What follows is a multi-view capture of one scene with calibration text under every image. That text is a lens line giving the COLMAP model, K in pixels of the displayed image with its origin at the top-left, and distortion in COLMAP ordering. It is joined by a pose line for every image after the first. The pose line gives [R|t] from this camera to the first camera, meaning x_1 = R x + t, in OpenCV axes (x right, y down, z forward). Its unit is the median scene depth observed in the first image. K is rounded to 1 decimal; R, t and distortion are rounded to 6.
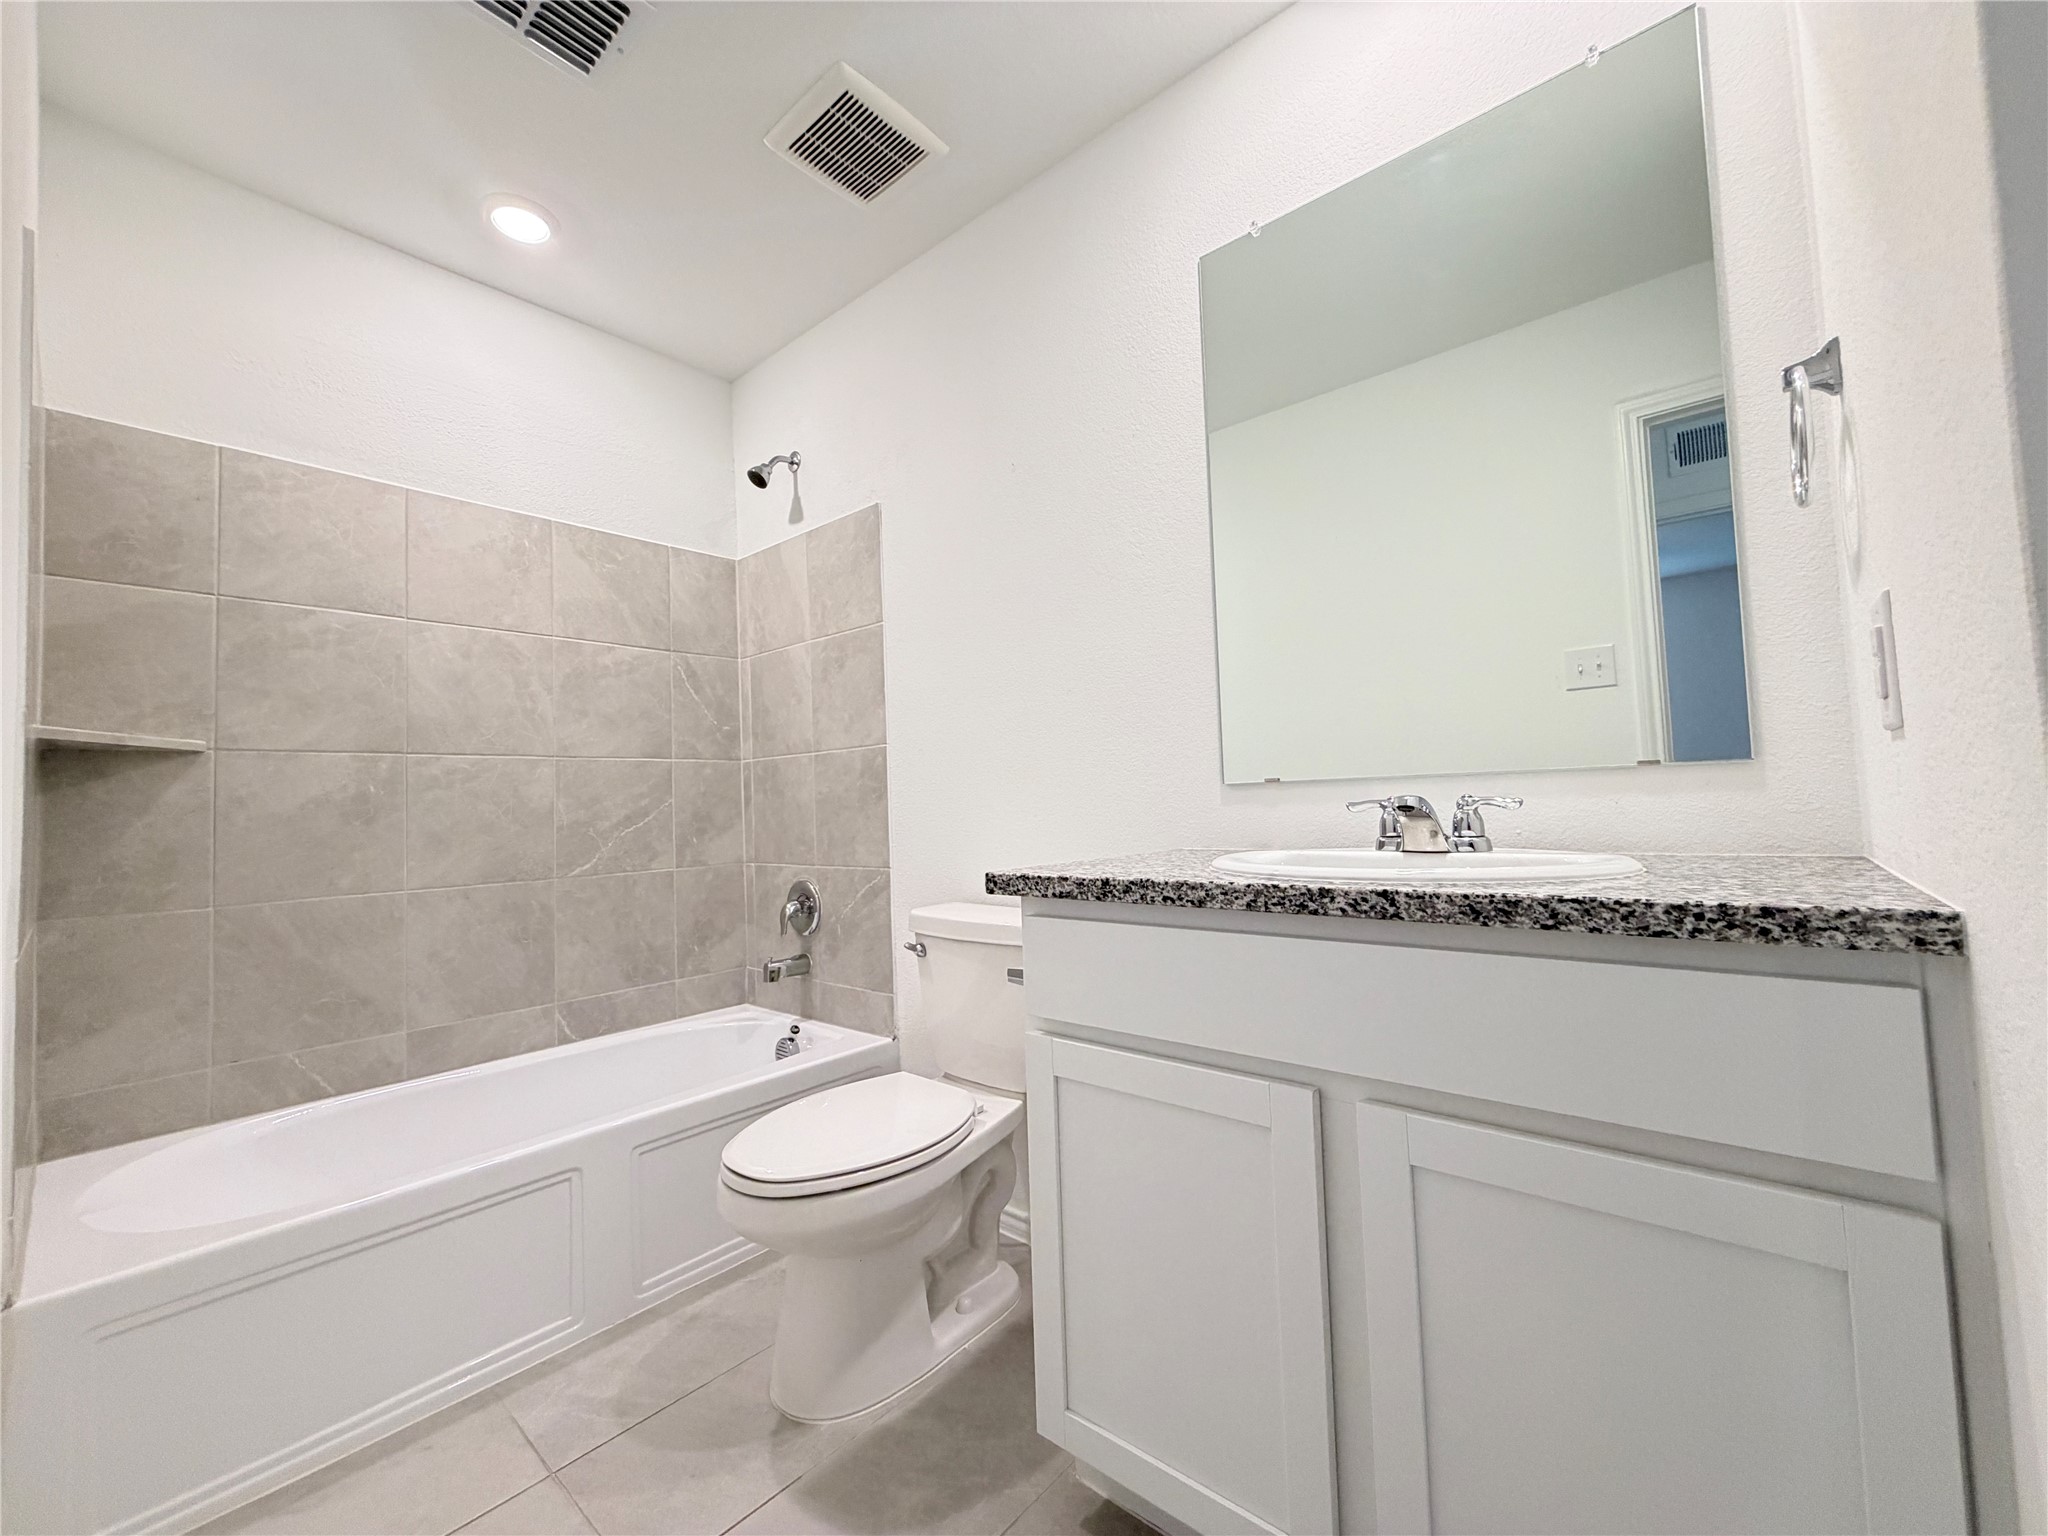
lens RADIAL K [[816.1, 0, 1020.3], [0, 816.1, 768.3], [0, 0, 1]] dist [-0.001786, 0.000043]
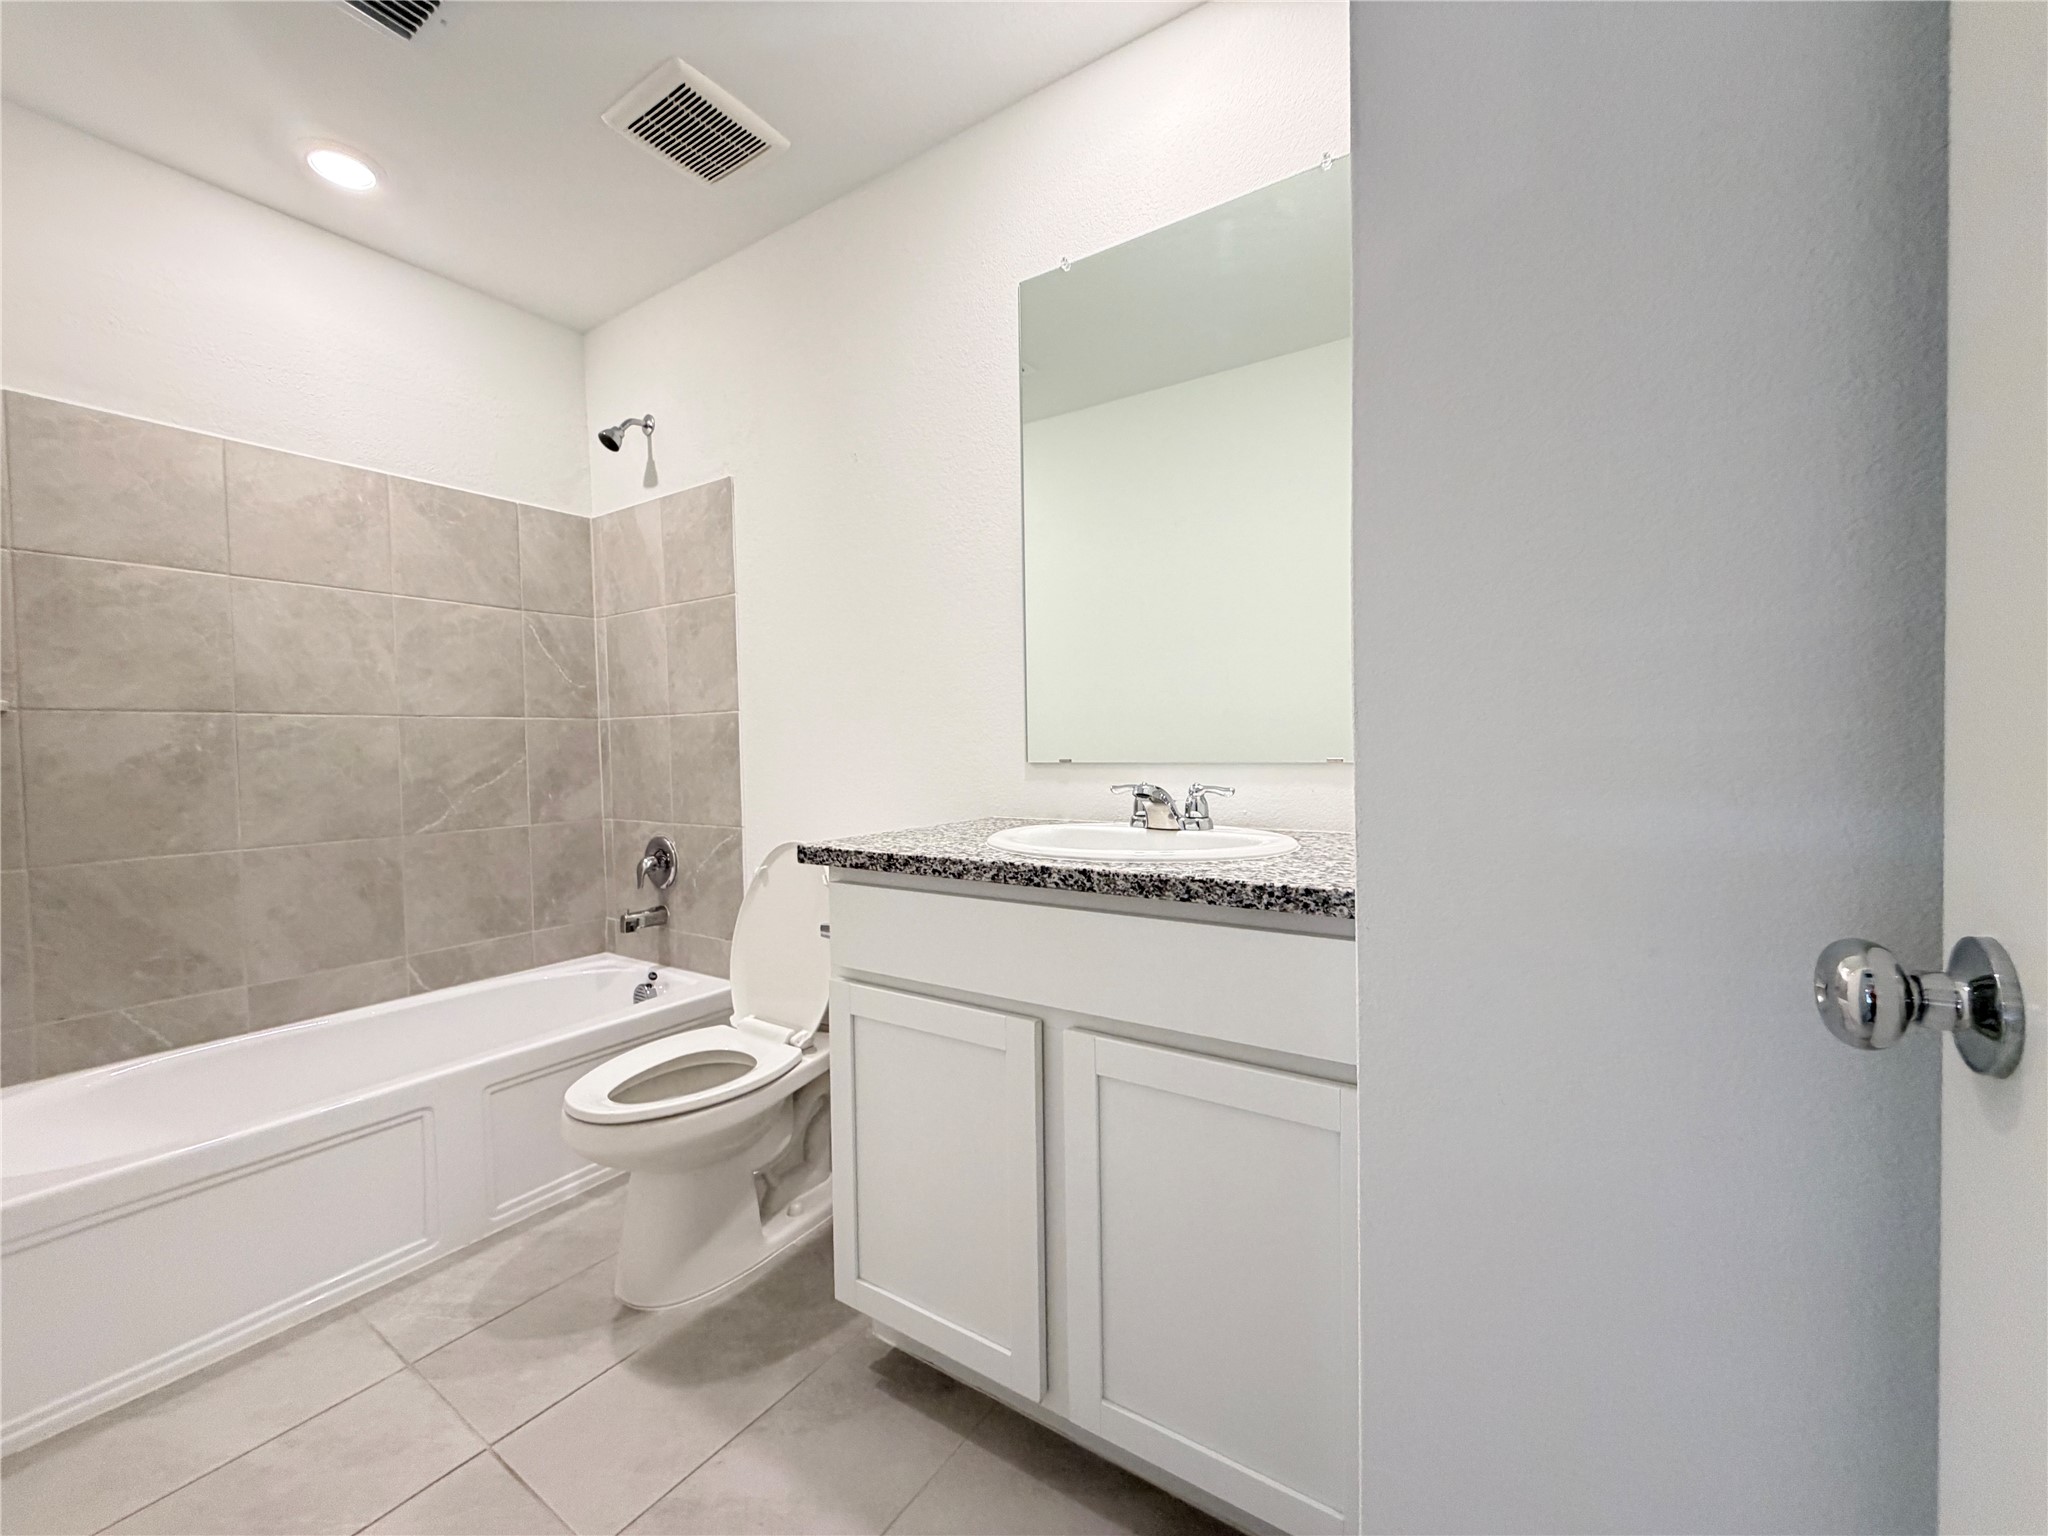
lens RADIAL K [[816.8, 0, 1024.0], [0, 816.8, 768.0], [0, 0, 1]] dist [-0.001473, -0.000272]
pose [[0.991923, 0.013761, 0.126090, 0.088022], [-0.022764, 0.997270, 0.070247, -0.047610], [-0.124779, -0.072550, 0.989528, -0.124249]]
